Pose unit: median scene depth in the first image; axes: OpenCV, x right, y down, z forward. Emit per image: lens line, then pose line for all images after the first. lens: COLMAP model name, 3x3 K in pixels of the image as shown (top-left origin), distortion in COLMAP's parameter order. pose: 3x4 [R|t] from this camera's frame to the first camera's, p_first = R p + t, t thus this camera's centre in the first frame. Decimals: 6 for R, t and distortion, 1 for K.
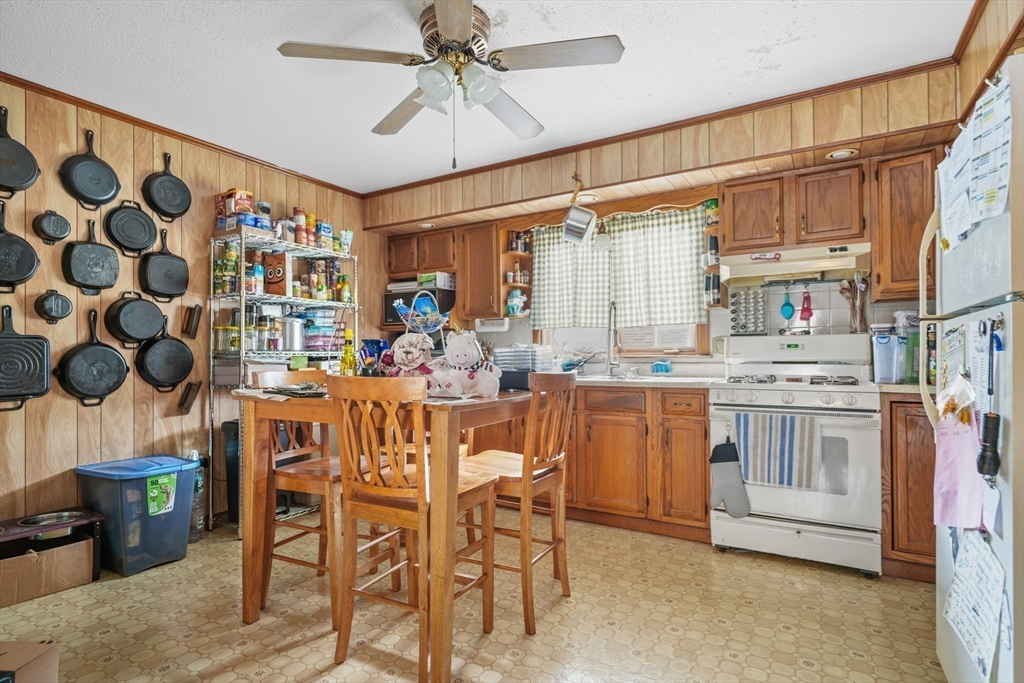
lens RADIAL K [[521.1, 0, 512.3], [0, 521.1, 346.6], [0, 0, 1]] dist [-0.002567, -0.000249]
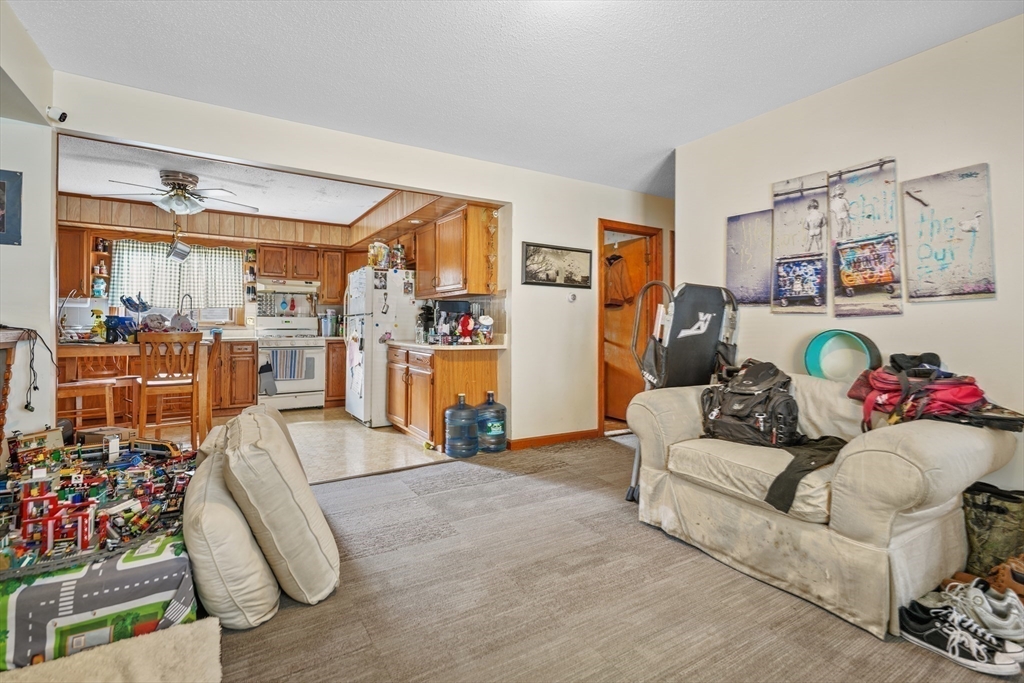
lens RADIAL K [[479.0, 0, 512.1], [0, 479.0, 331.4], [0, 0, 1]] dist [-0.000118, -0.000031]
pose [[0.463579, -0.000831, 0.886055, -0.885502], [-0.021408, 0.999697, 0.012138, -0.005847], [-0.885797, -0.024596, 0.463421, -0.858223]]
